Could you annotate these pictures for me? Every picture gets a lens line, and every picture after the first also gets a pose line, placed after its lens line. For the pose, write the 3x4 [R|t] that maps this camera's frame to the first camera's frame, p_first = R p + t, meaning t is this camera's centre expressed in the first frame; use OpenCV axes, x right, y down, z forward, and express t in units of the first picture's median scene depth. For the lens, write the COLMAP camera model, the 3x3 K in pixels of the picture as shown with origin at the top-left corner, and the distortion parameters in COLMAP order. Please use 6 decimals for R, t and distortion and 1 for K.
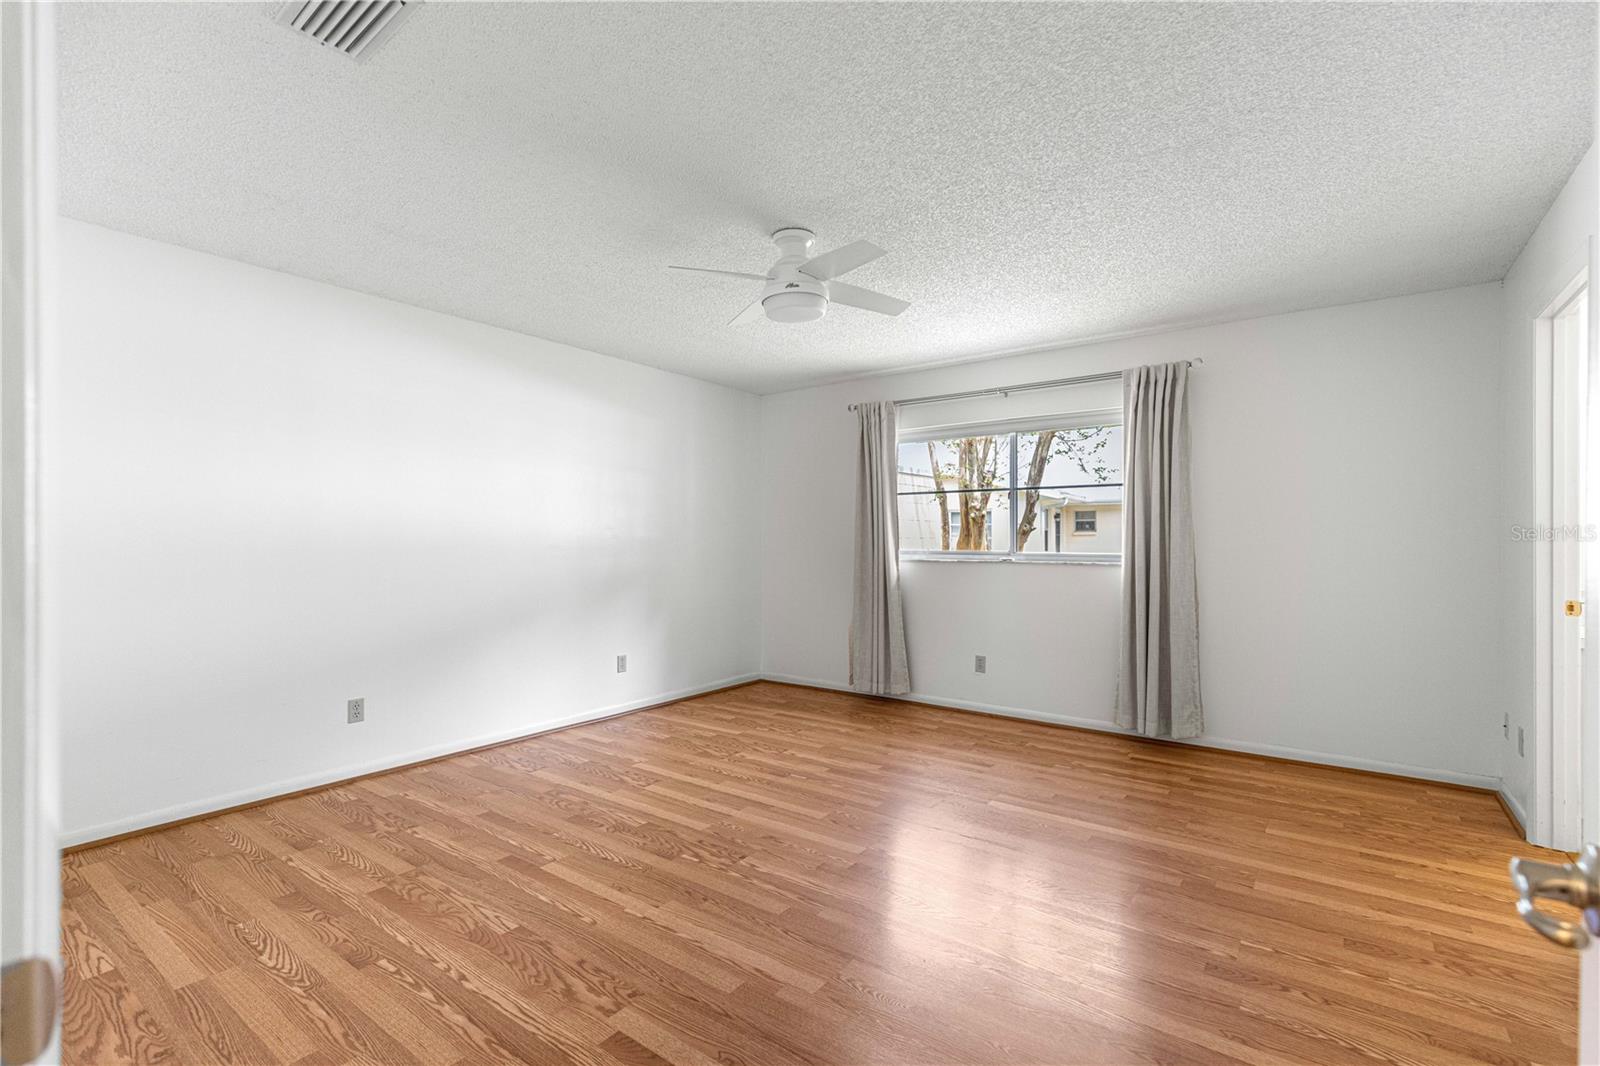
lens RADIAL K [[727.7, 0, 801.5], [0, 727.7, 528.7], [0, 0, 1]] dist [0.009512, -0.000862]
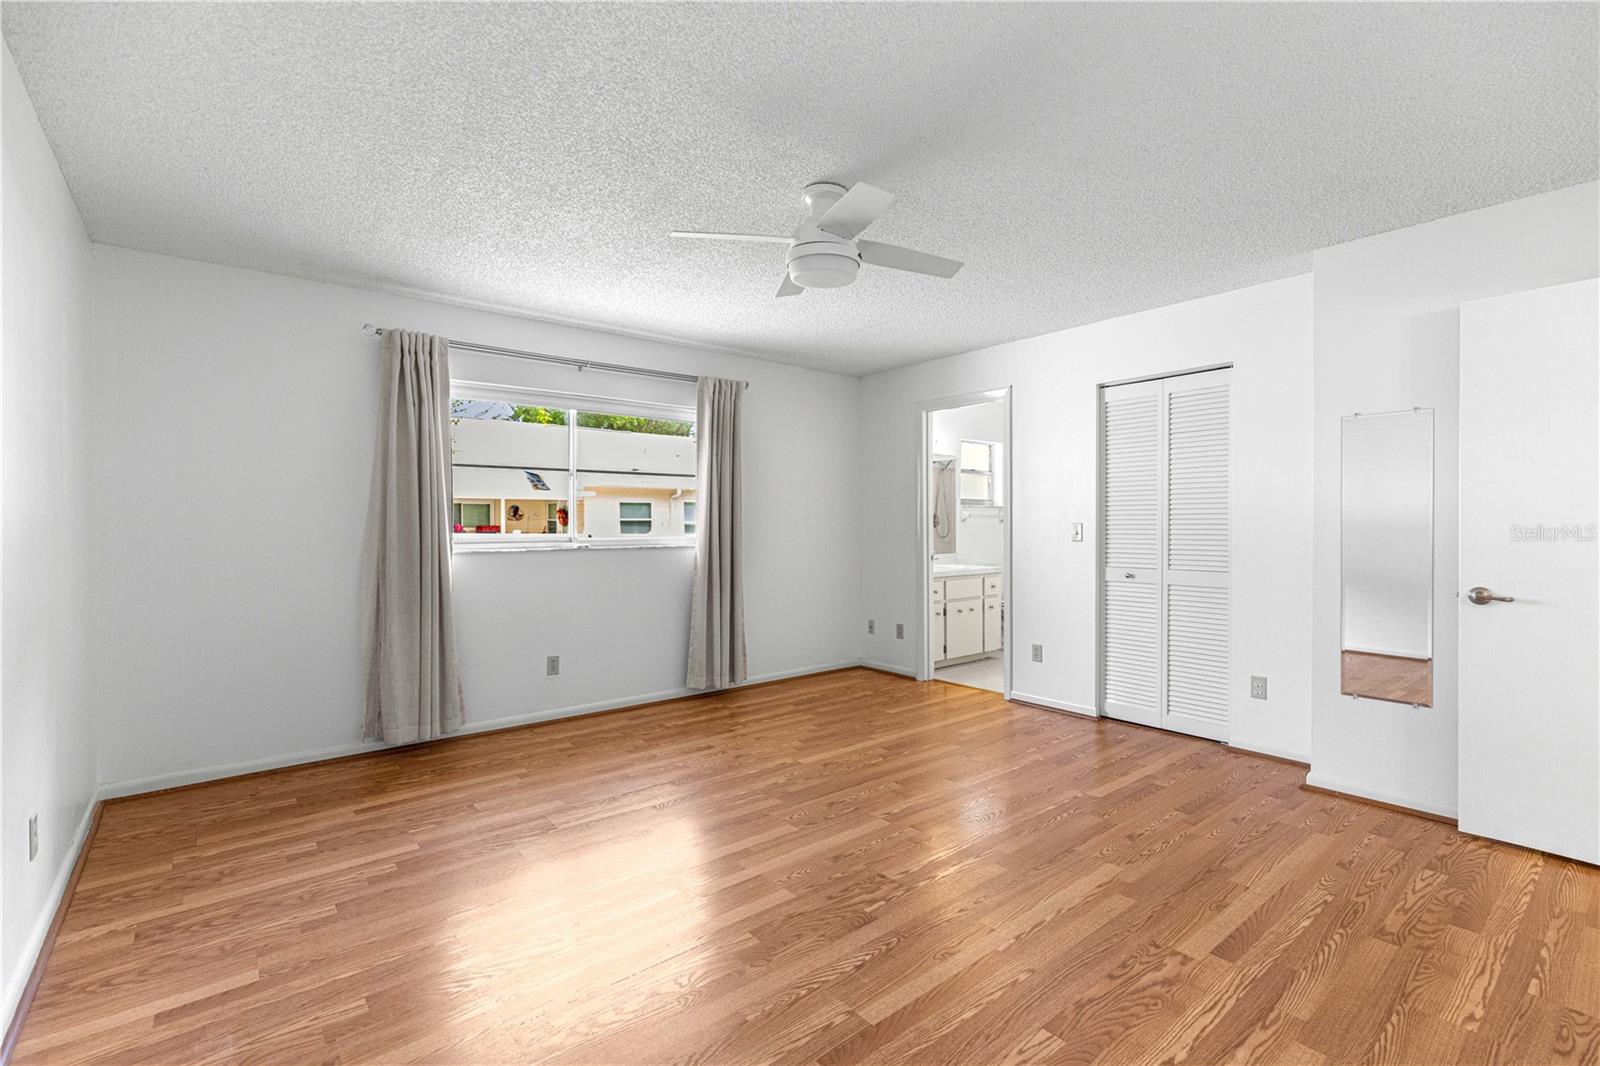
lens RADIAL K [[729.6, 0, 818.2], [0, 729.6, 515.6], [0, 0, 1]] dist [0.004075, -0.000203]
pose [[0.225064, 0.008276, 0.974309, -0.694225], [-0.011530, 0.999917, -0.005830, 0.006301], [-0.974276, -0.009921, 0.225141, 0.618102]]
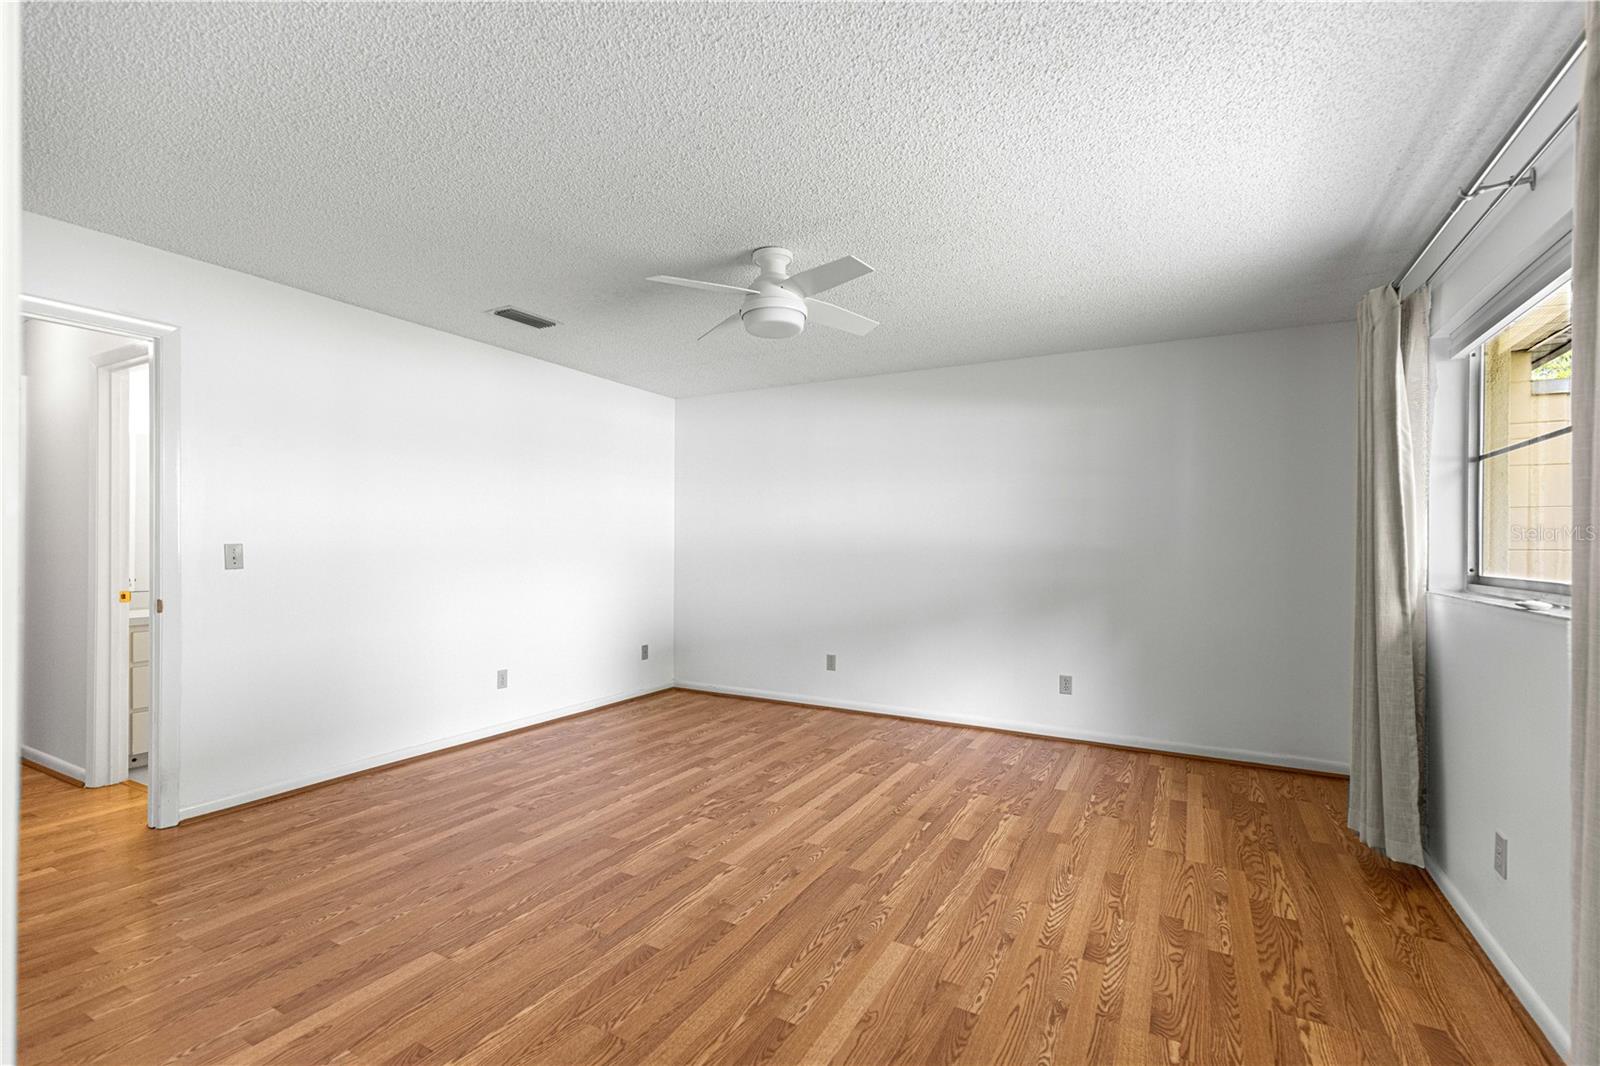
lens RADIAL K [[701.5, 0, 800.0], [0, 701.5, 533.0], [0, 0, 1]] dist [0.003493, -0.000204]
pose [[0.133347, -0.018266, -0.990901, 0.751327], [0.007177, 0.999822, -0.017465, 0.008619], [0.991043, -0.004783, 0.133454, 0.699272]]
